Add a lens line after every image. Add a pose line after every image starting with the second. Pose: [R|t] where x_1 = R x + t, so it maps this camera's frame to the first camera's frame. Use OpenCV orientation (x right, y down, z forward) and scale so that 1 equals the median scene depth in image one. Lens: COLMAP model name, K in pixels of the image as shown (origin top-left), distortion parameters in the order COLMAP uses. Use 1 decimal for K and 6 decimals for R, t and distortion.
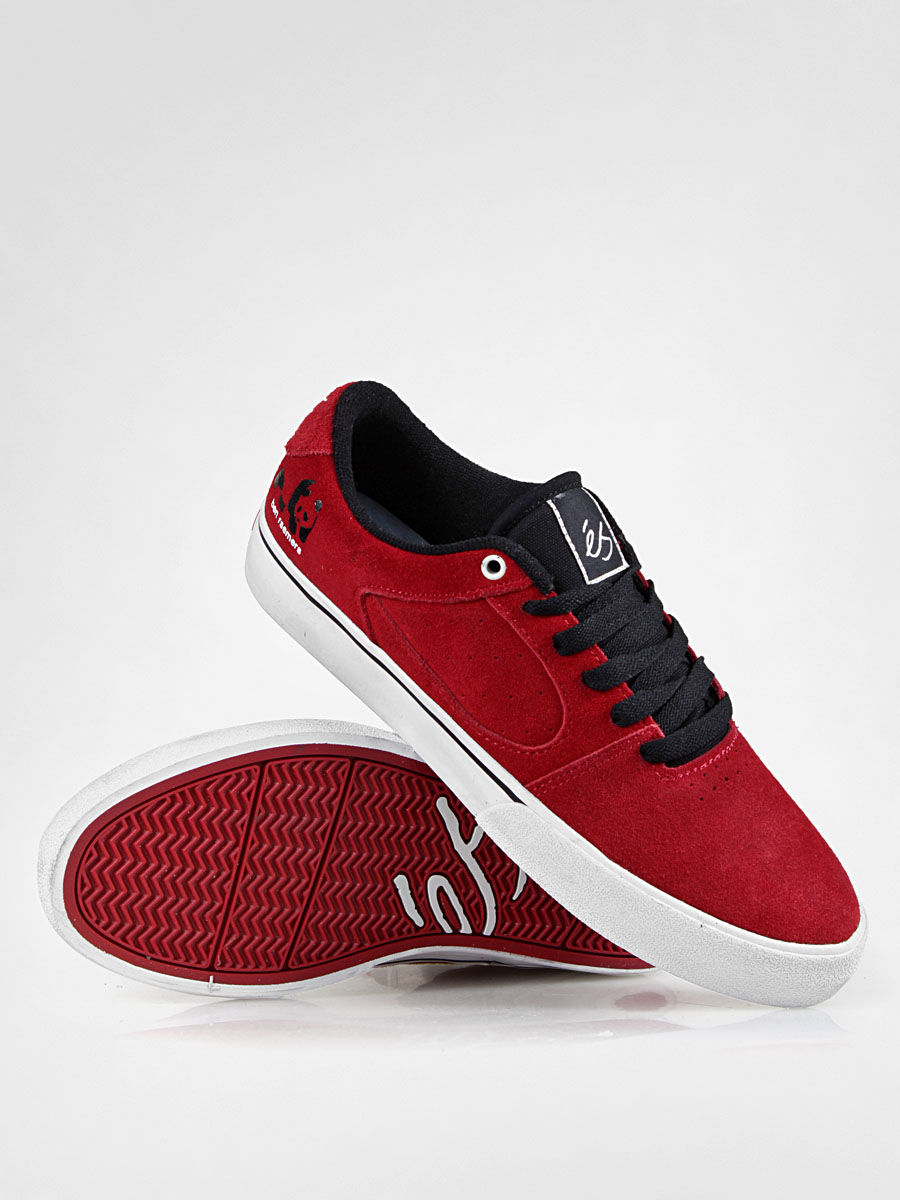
lens RADIAL K [[2965.1, 0, 450.0], [0, 2965.1, 600.0], [0, 0, 1]] dist [-0.239961, 0.413909]
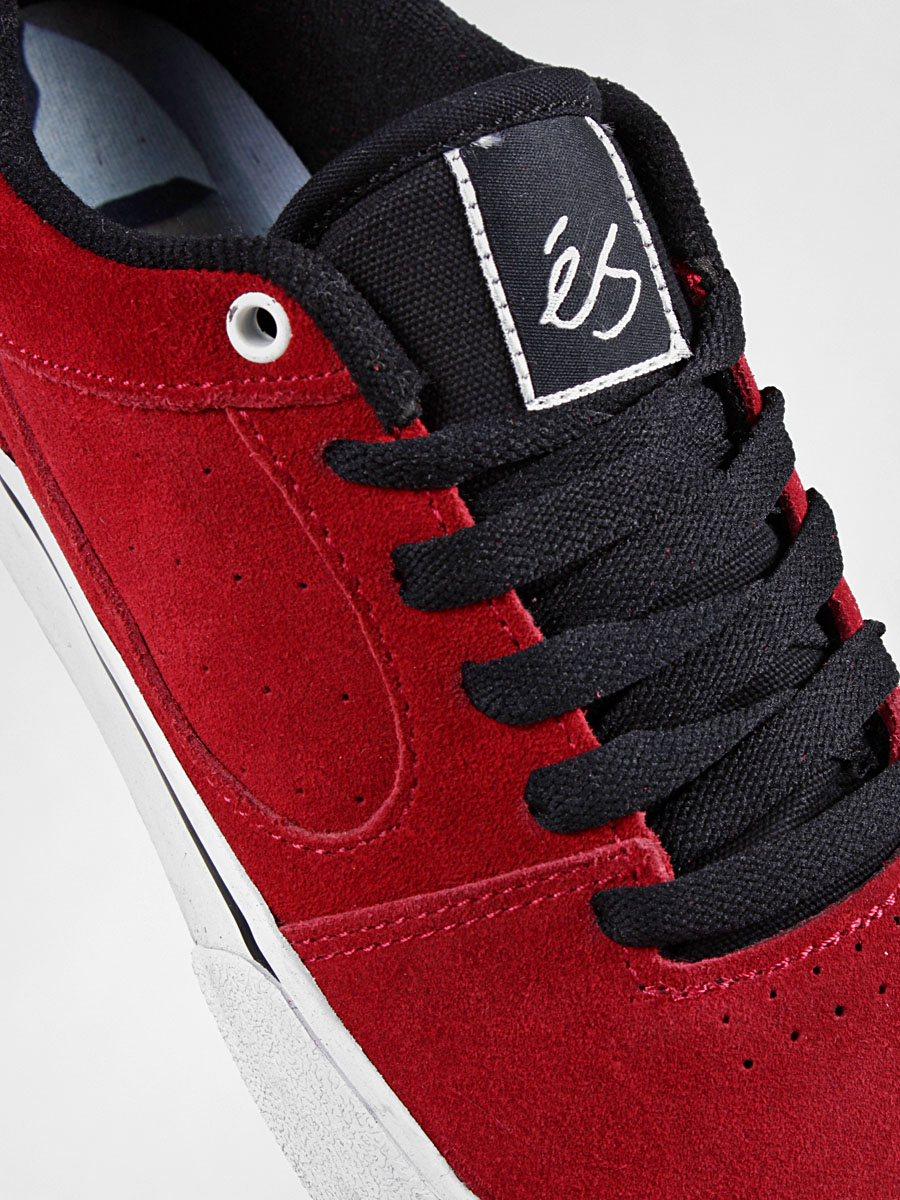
lens RADIAL K [[2965.1, 0, 450.0], [0, 2965.1, 600.0], [0, 0, 1]] dist [-0.239961, 0.413909]
pose [[0.959209, 0.172543, -0.223934, 0.119664], [-0.115596, 0.962278, 0.246291, -0.068175], [0.257982, -0.210358, 0.942971, 0.668708]]
